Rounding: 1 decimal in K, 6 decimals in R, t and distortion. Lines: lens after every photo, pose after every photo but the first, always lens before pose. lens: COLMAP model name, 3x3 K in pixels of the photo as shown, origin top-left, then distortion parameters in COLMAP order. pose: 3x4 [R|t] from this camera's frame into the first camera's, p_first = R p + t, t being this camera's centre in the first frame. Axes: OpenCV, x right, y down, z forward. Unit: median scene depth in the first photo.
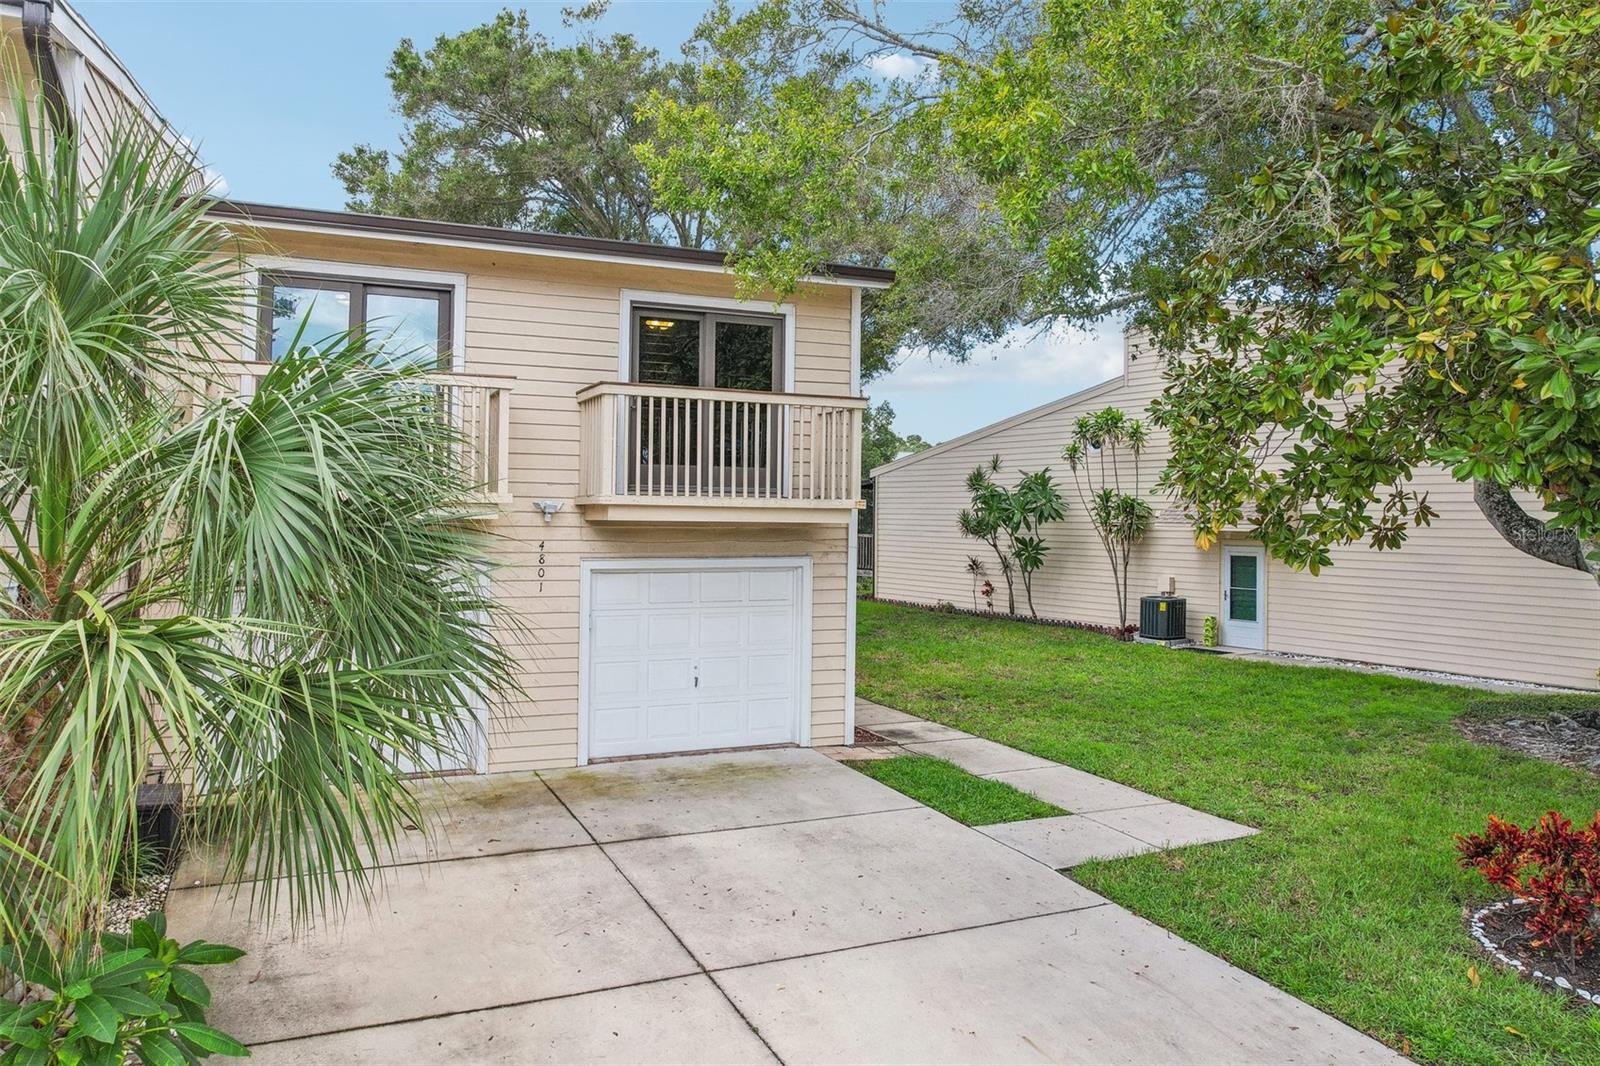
lens RADIAL K [[1114.1, 0, 791.1], [0, 1114.1, 489.9], [0, 0, 1]] dist [-0.044226, 0.002341]
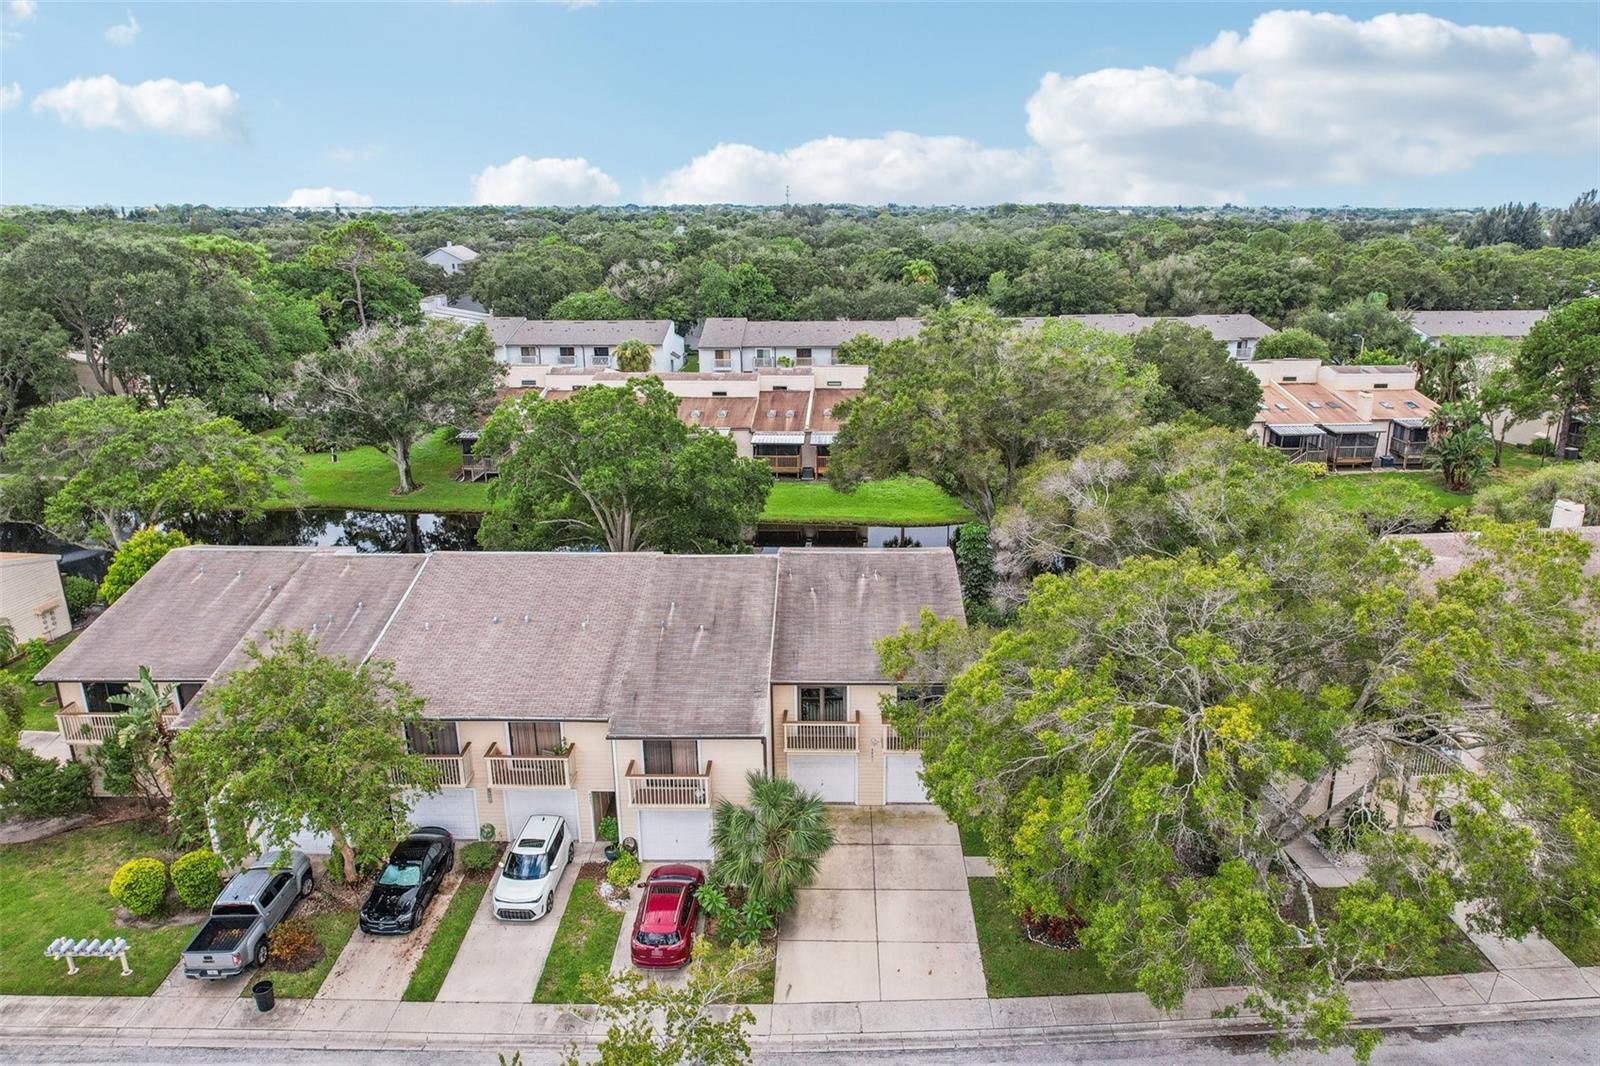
lens RADIAL K [[1102.5, 0, 800.0], [0, 1102.5, 533.0], [0, 0, 1]] dist [-0.056228, 0.054442]
pose [[0.895449, 0.106488, -0.432241, 0.942131], [0.032503, 0.952737, 0.302054, -1.561384], [0.443977, -0.284523, 0.849666, -1.765937]]
